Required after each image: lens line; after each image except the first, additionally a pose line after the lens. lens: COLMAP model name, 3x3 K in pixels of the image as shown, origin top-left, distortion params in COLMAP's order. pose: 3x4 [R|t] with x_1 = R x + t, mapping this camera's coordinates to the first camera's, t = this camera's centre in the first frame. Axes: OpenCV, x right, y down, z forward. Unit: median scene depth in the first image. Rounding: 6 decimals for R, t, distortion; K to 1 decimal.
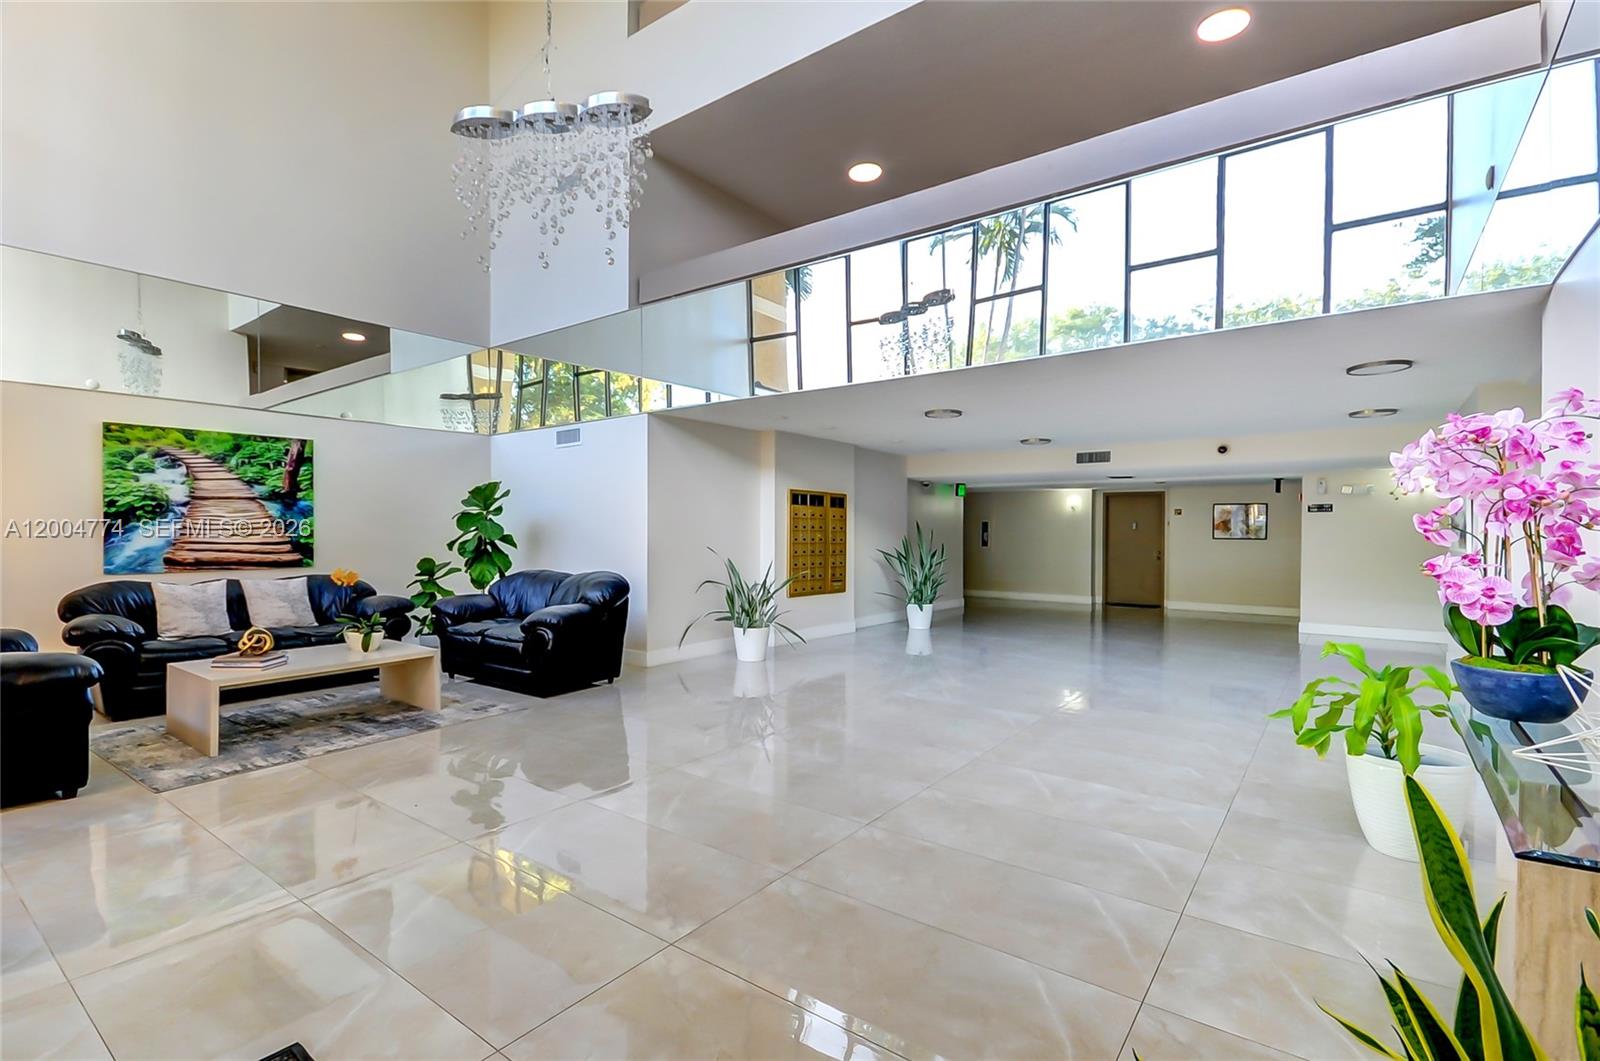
lens RADIAL K [[739.6, 0, 789.4], [0, 739.6, 536.6], [0, 0, 1]] dist [-0.006975, -0.000178]
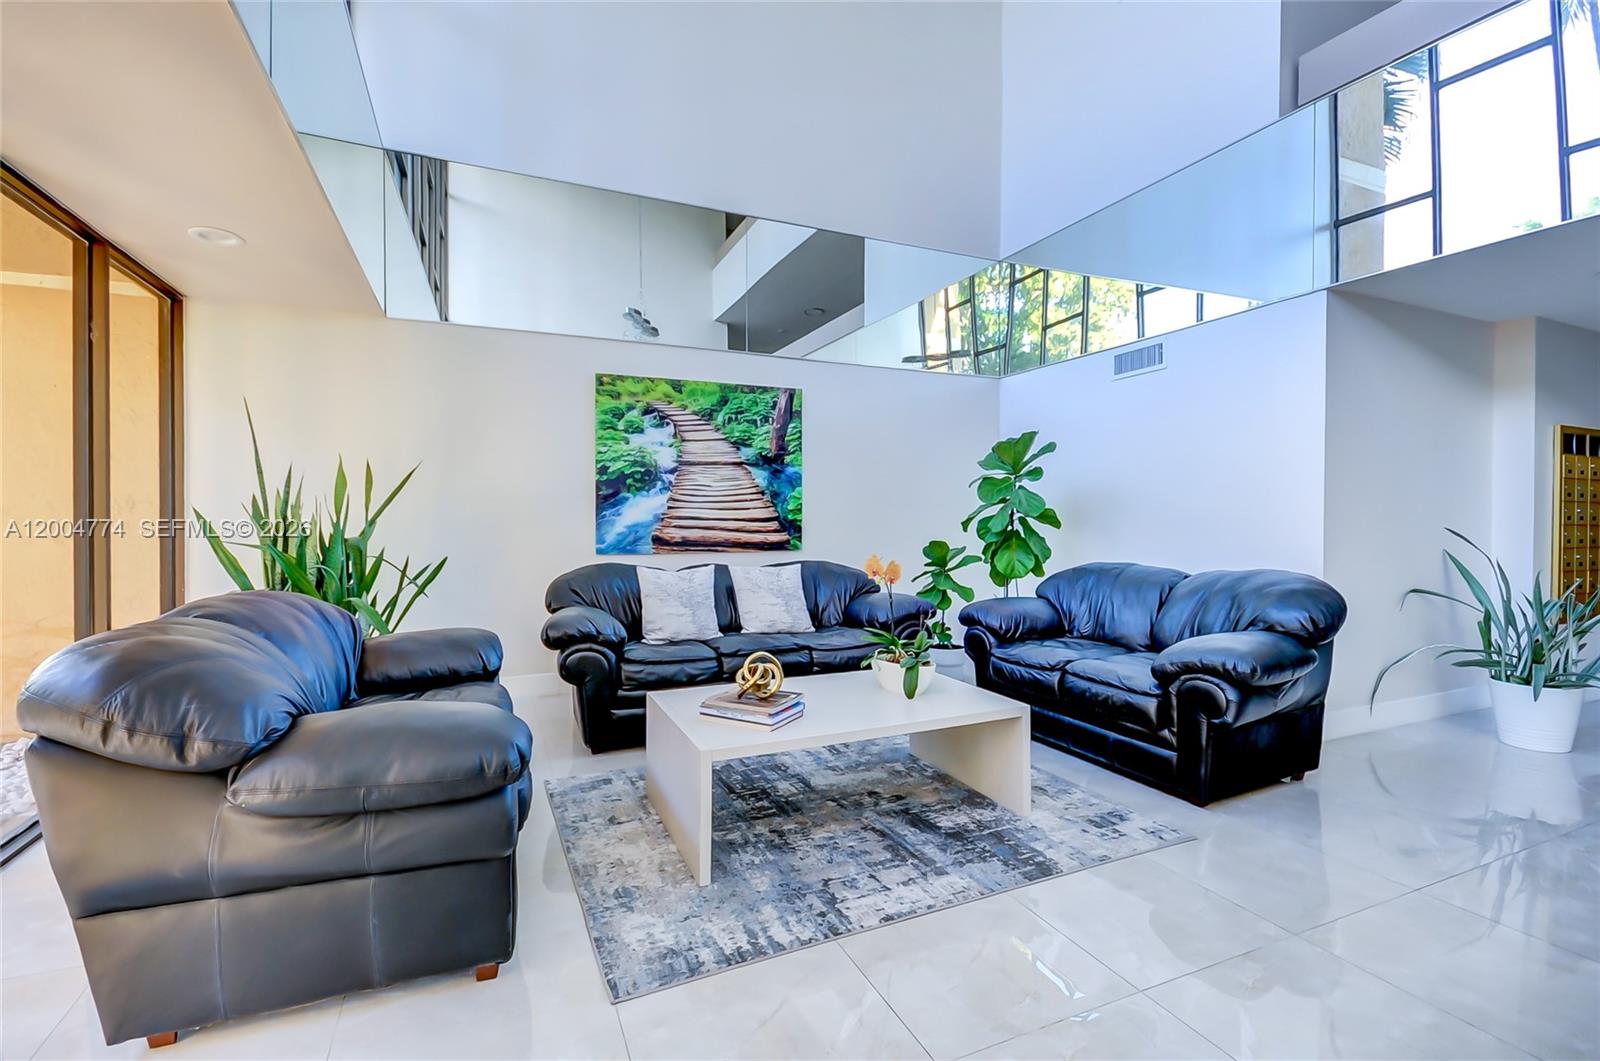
lens RADIAL K [[702.2, 0, 797.9], [0, 702.2, 524.5], [0, 0, 1]] dist [0.011006, -0.007018]
pose [[0.868519, 0.003959, -0.495640, -0.311295], [-0.004278, 0.999991, 0.000492, 0.014927], [0.495638, 0.001692, 0.868528, 0.388765]]
